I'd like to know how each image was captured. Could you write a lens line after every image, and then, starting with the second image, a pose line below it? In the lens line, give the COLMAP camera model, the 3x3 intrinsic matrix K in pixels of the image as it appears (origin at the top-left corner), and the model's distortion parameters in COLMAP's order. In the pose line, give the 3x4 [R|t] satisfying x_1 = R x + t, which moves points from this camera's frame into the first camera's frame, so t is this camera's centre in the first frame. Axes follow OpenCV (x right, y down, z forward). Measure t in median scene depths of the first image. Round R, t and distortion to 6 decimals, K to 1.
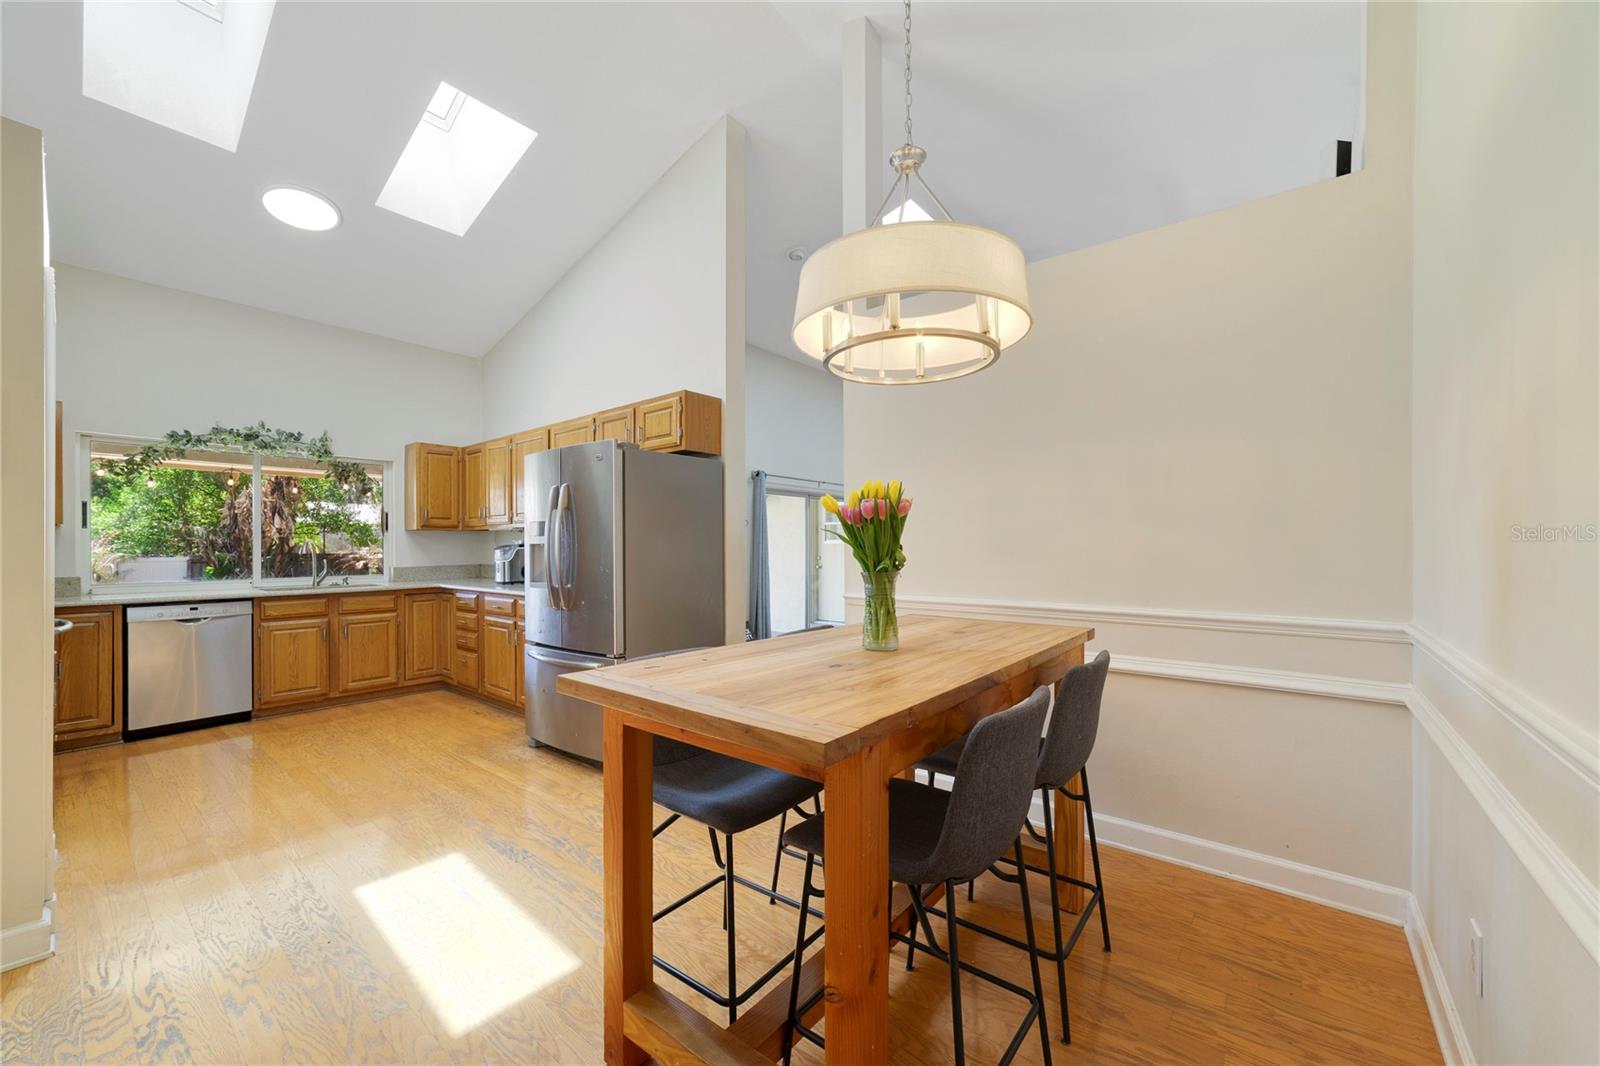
lens RADIAL K [[616.4, 0, 804.1], [0, 616.4, 543.1], [0, 0, 1]] dist [-0.026776, 0.012429]
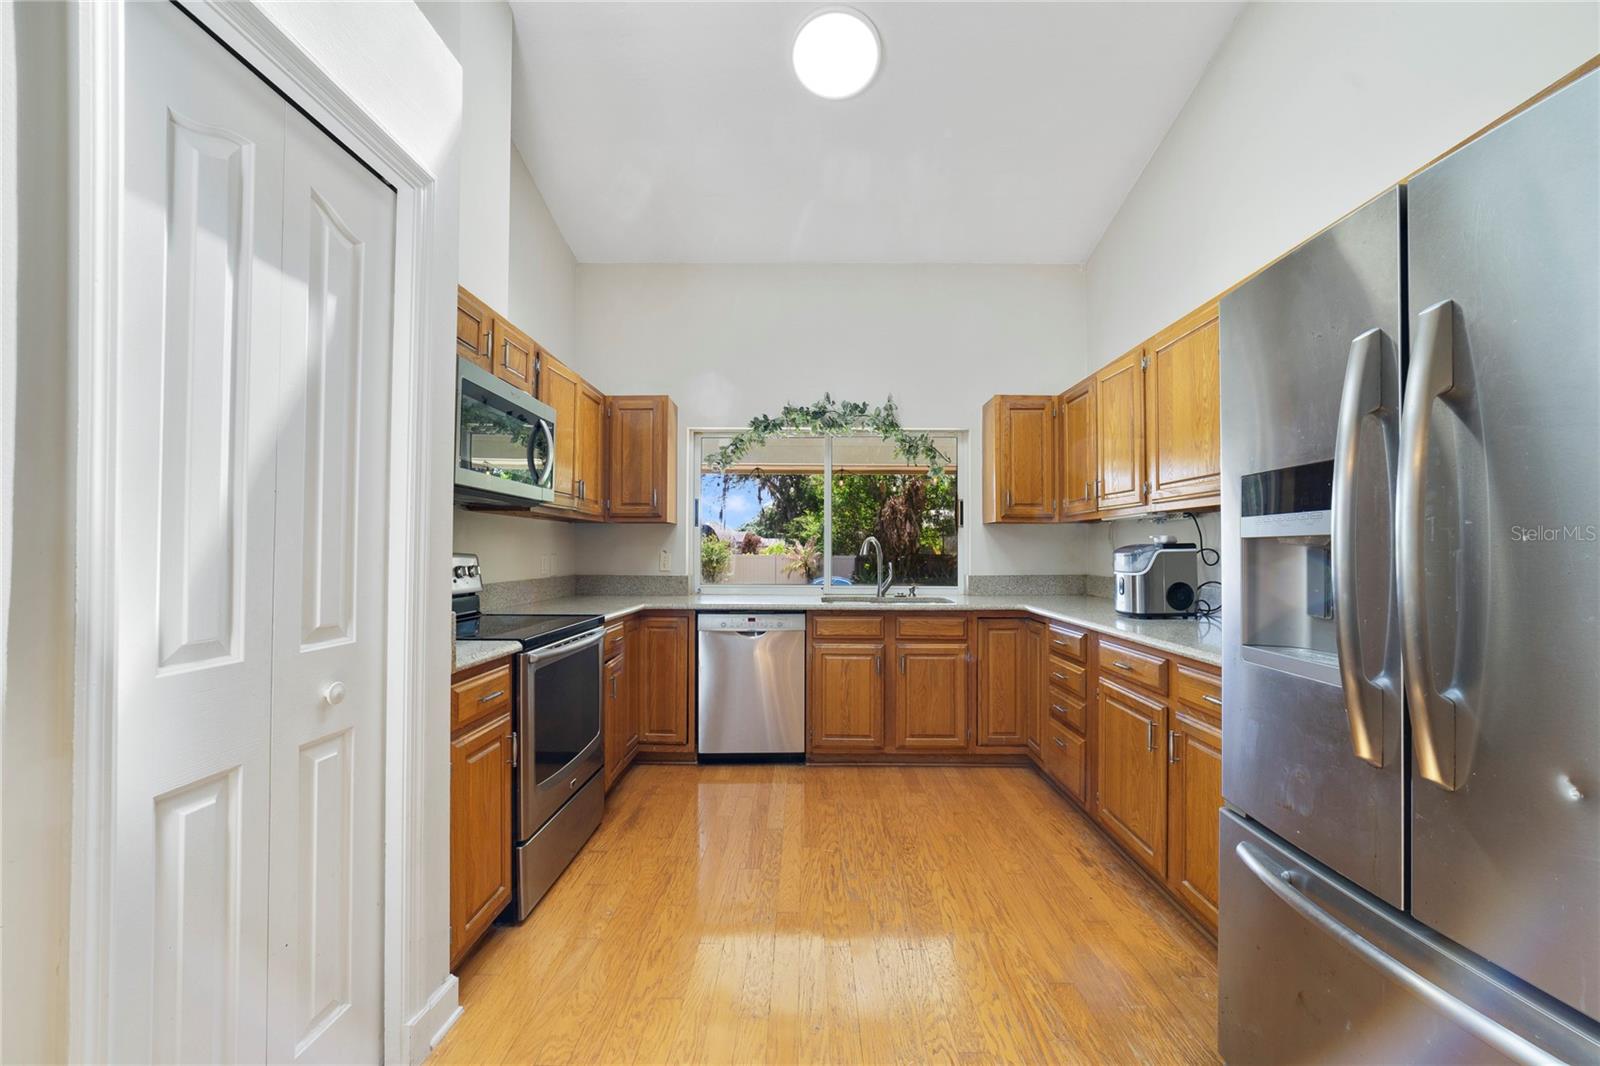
lens RADIAL K [[616.4, 0, 804.1], [0, 616.4, 543.1], [0, 0, 1]] dist [-0.026776, 0.012429]
pose [[0.620729, -0.000751, -0.784025, -0.247330], [-0.003382, 0.999988, -0.003636, 0.005119], [0.784018, 0.004908, 0.620719, 0.439409]]
